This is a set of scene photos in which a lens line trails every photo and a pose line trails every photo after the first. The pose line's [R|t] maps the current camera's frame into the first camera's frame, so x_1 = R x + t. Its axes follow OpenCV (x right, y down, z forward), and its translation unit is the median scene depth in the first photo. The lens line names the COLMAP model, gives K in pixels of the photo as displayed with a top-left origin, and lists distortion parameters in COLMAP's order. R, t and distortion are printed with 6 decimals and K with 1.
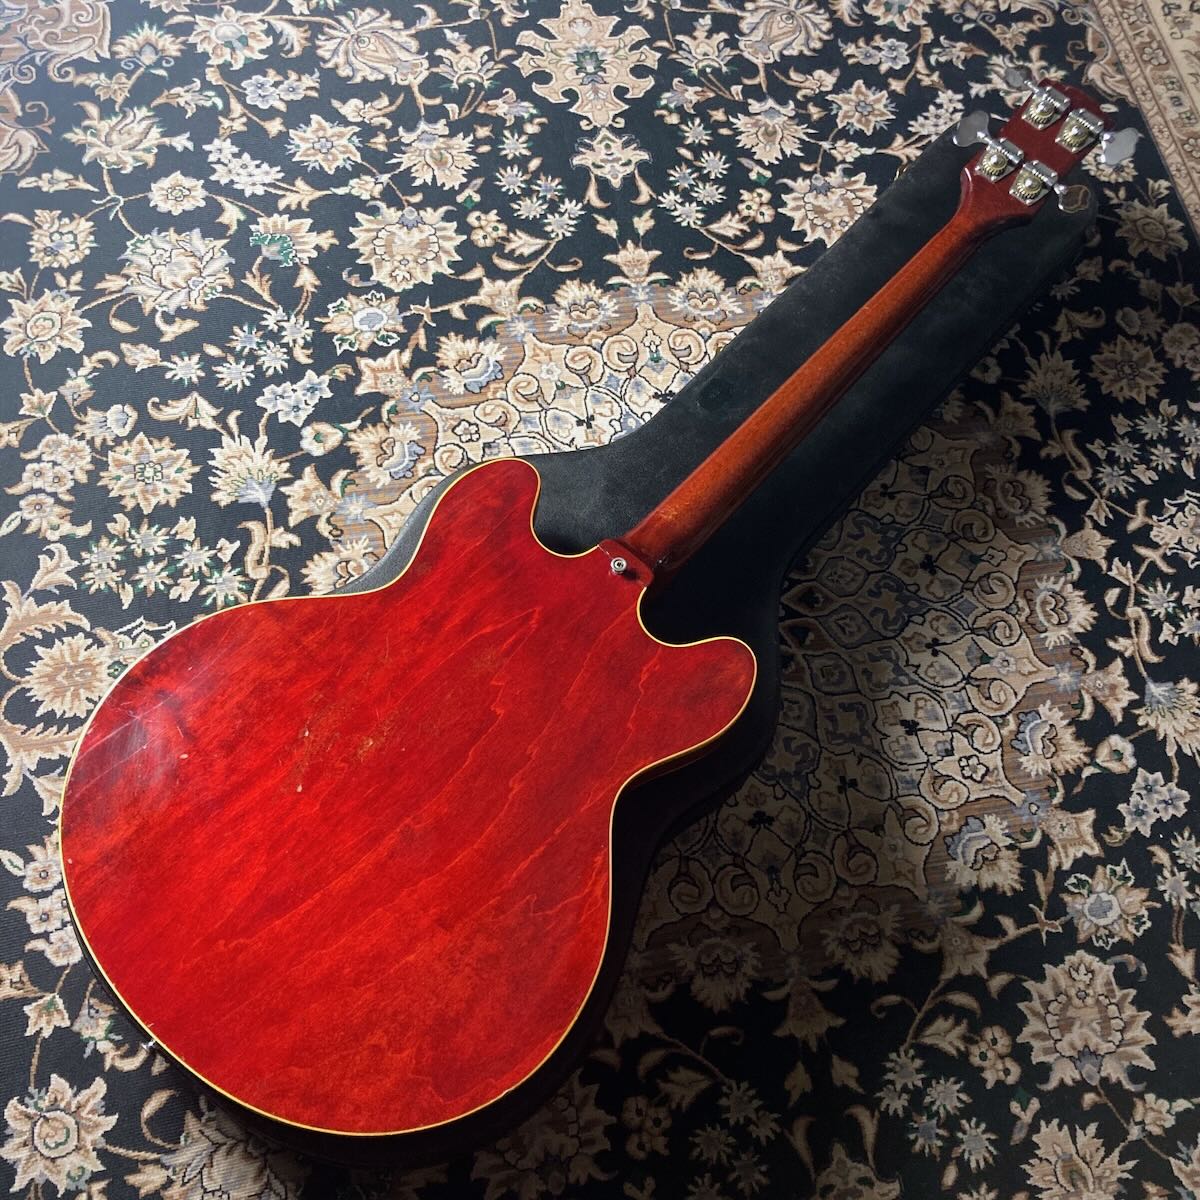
lens RADIAL K [[1282.7, 0, 602.0], [0, 1282.7, 616.7], [0, 0, 1]] dist [0.131865, -0.402022]
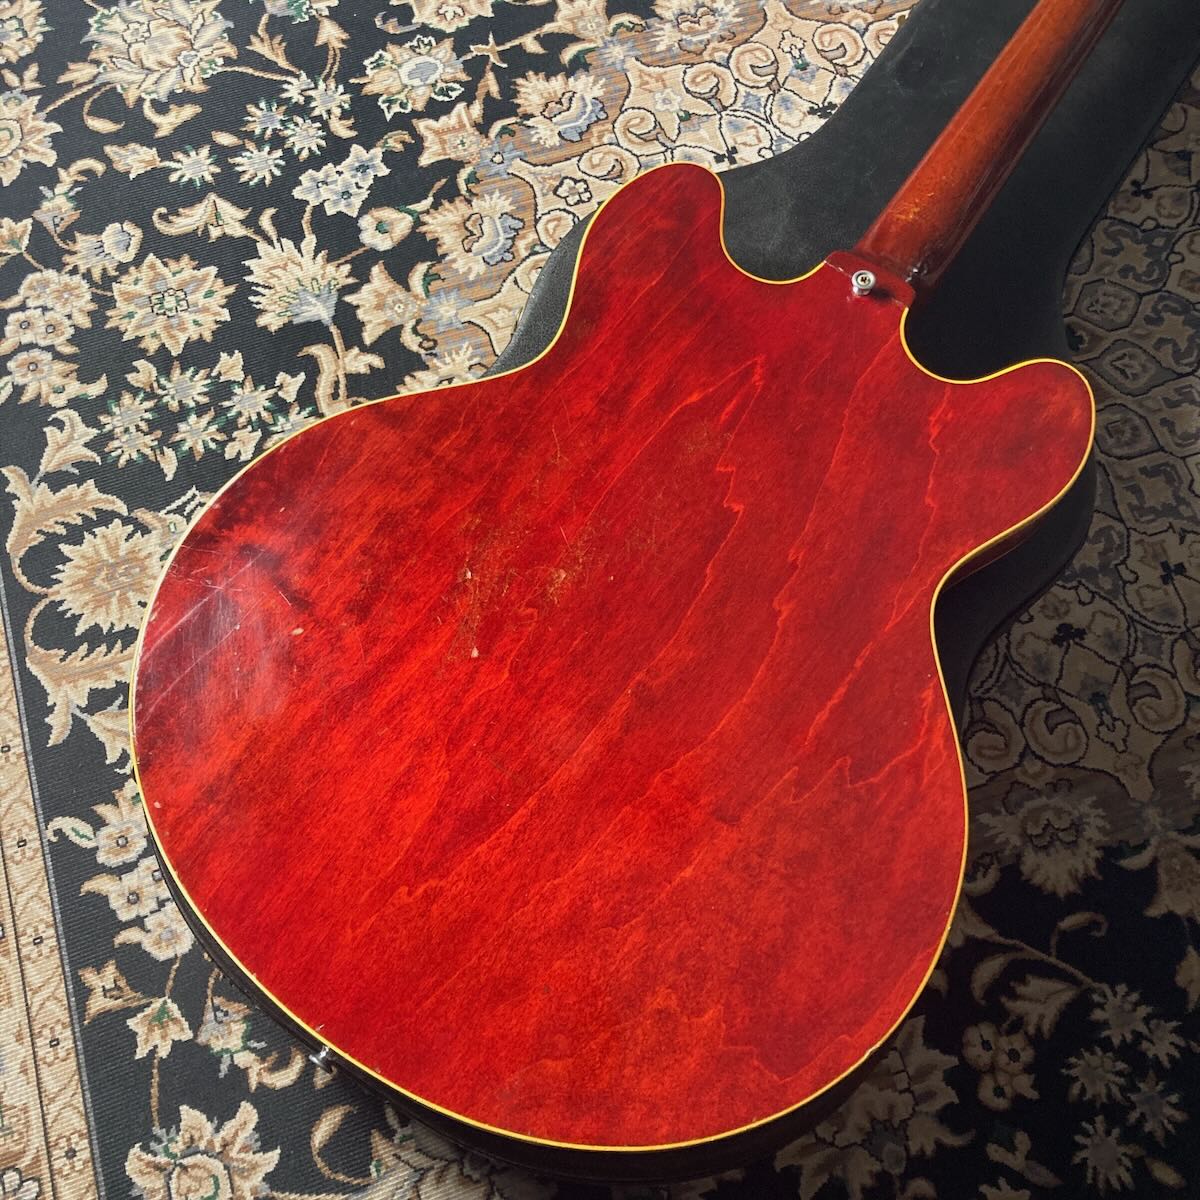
lens RADIAL K [[1271.4, 0, 599.4], [0, 1271.4, 624.7], [0, 0, 1]] dist [0.074075, -0.196845]
pose [[0.988809, -0.146843, -0.026341, -0.110602], [0.148079, 0.987522, 0.053591, 0.068616], [0.018142, -0.056891, 0.998216, 0.252697]]
